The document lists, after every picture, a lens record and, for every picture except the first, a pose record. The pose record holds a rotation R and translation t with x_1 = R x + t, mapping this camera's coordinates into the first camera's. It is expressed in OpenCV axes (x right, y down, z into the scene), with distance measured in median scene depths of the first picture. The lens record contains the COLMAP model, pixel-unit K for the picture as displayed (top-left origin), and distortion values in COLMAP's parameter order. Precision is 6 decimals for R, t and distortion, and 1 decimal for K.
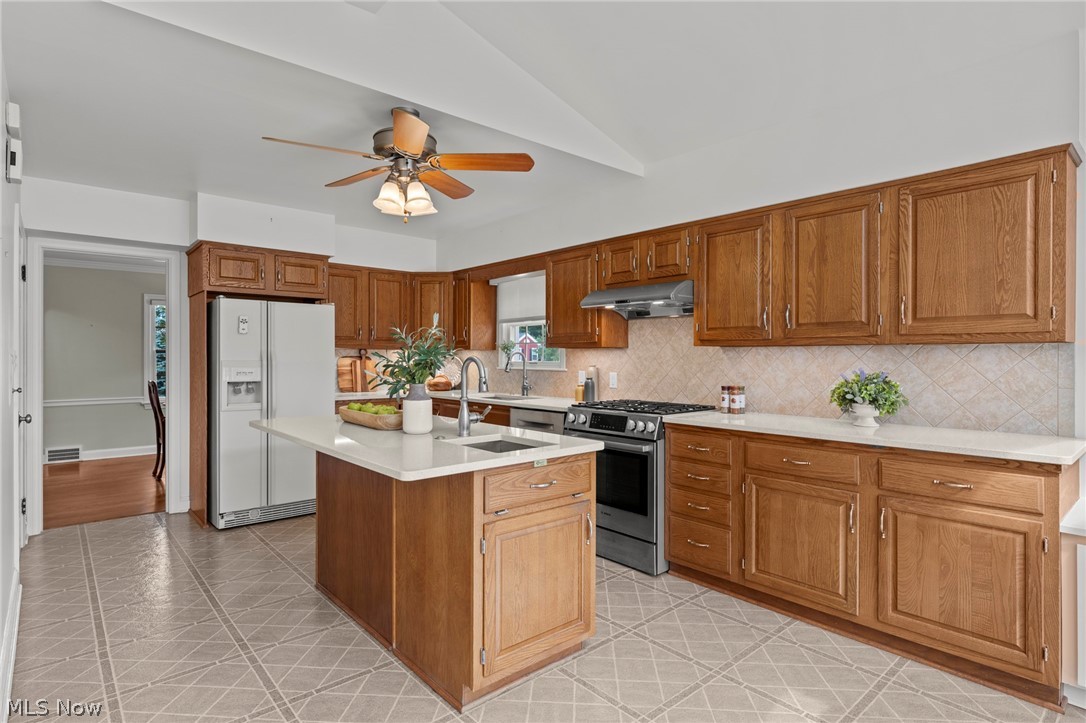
lens RADIAL K [[566.7, 0, 544.6], [0, 566.7, 358.9], [0, 0, 1]] dist [0.006569, -0.000779]
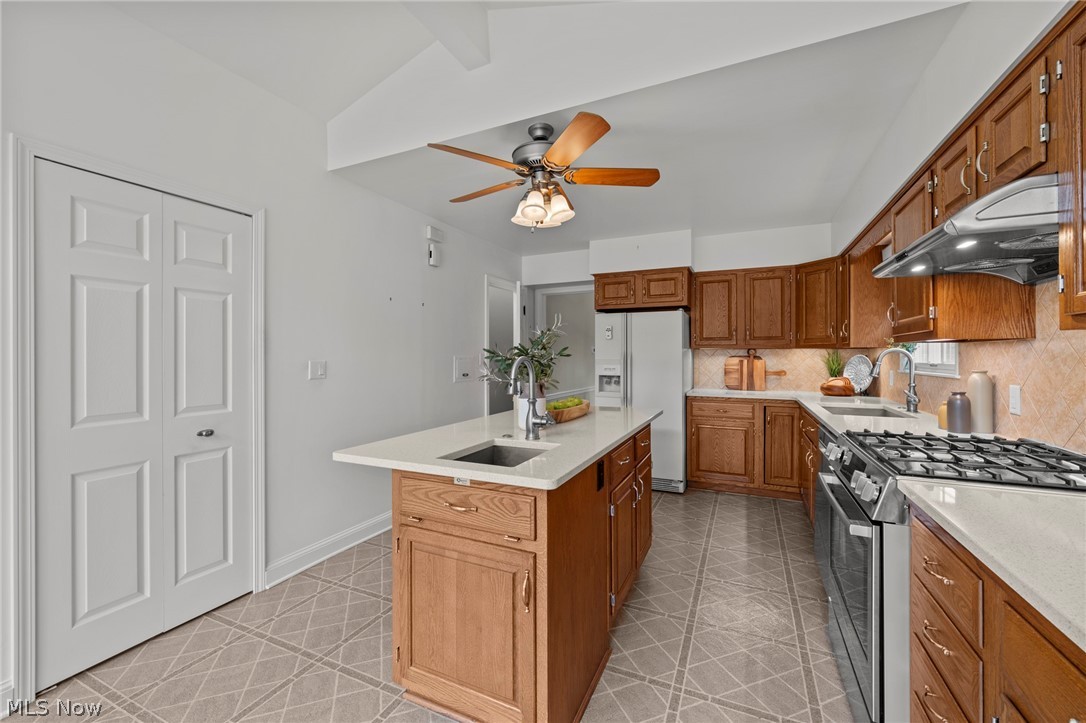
lens RADIAL K [[439.4, 0, 543.6], [0, 439.4, 356.6], [0, 0, 1]] dist [0.000908, -0.000907]
pose [[0.398912, -0.001007, -0.916988, 0.383798], [-0.001174, 0.999998, -0.001609, -0.002556], [0.916988, 0.001719, 0.398910, 0.498617]]
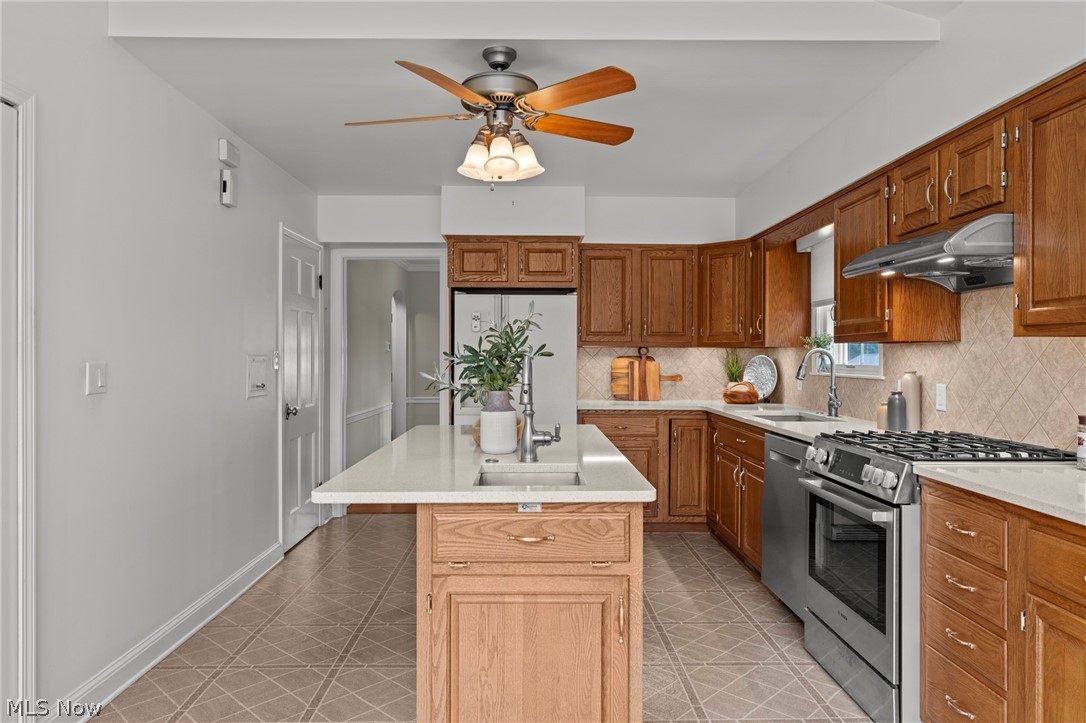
lens RADIAL K [[728.6, 0, 541.6], [0, 728.6, 360.0], [0, 0, 1]] dist [0.004477, 0.001480]
pose [[0.761329, 0.003440, -0.648356, 0.348799], [-0.002887, 0.999994, 0.001916, -0.001123], [0.648359, 0.000413, 0.761335, 0.186979]]
